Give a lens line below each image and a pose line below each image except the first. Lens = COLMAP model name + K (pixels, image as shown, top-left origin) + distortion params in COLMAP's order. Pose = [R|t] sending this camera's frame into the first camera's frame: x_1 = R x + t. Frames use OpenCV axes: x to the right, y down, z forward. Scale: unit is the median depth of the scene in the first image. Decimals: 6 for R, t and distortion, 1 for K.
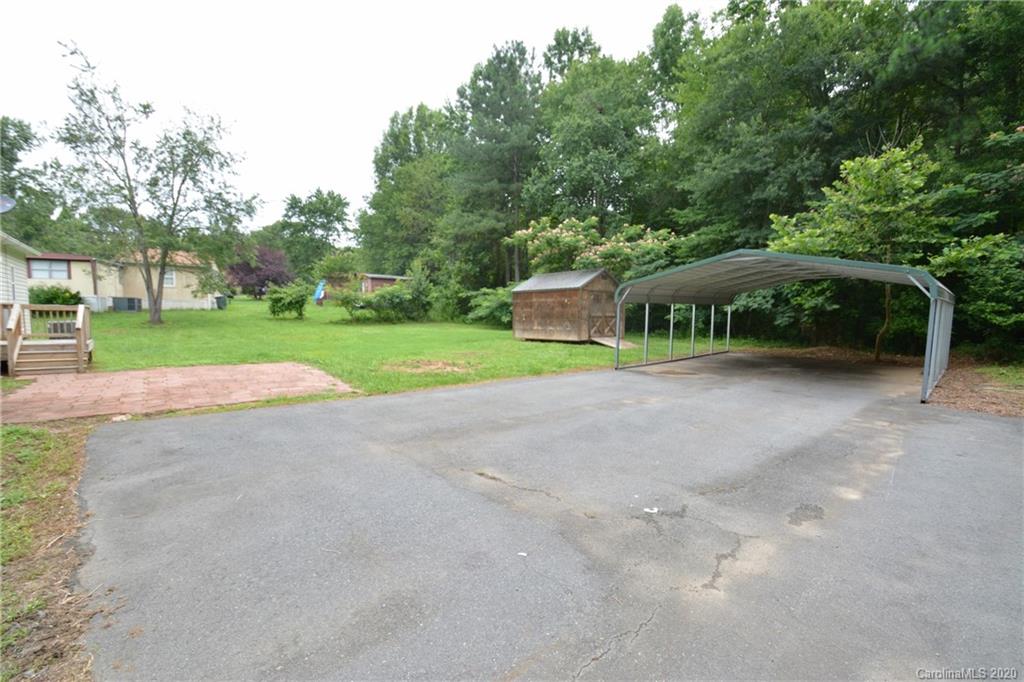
lens RADIAL K [[448.2, 0, 502.5], [0, 448.2, 355.7], [0, 0, 1]] dist [0.002673, -0.011240]
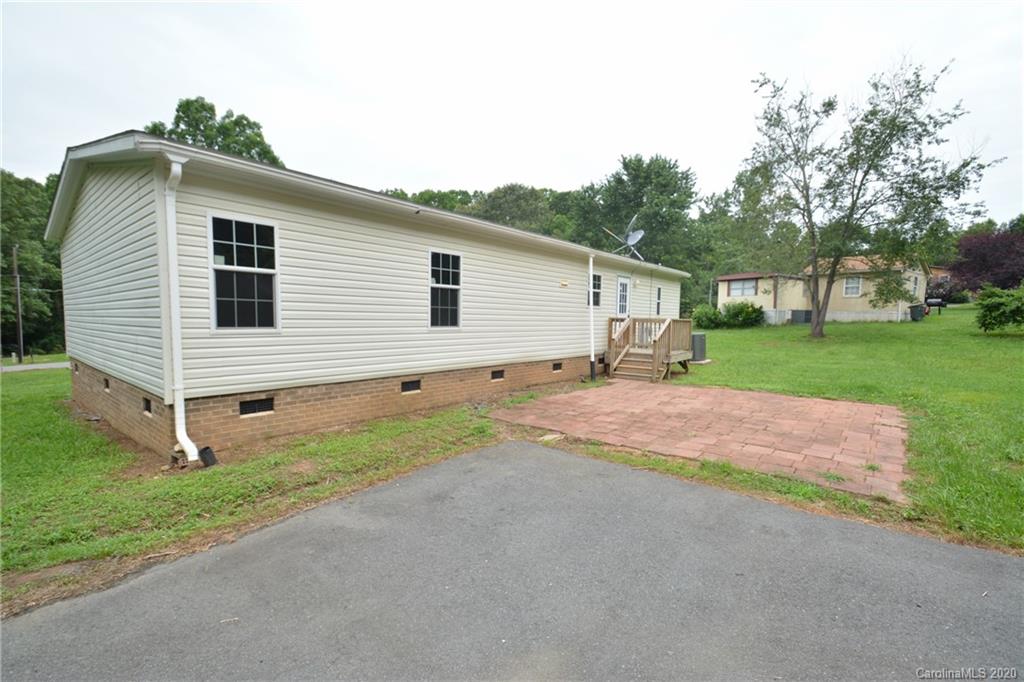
lens RADIAL K [[448.2, 0, 502.5], [0, 448.2, 355.7], [0, 0, 1]] dist [0.002673, -0.011240]
pose [[0.194772, 0.065730, -0.978644, 0.010867], [-0.092877, 0.994505, 0.048311, -0.016647], [0.976441, 0.081484, 0.199807, 0.168218]]
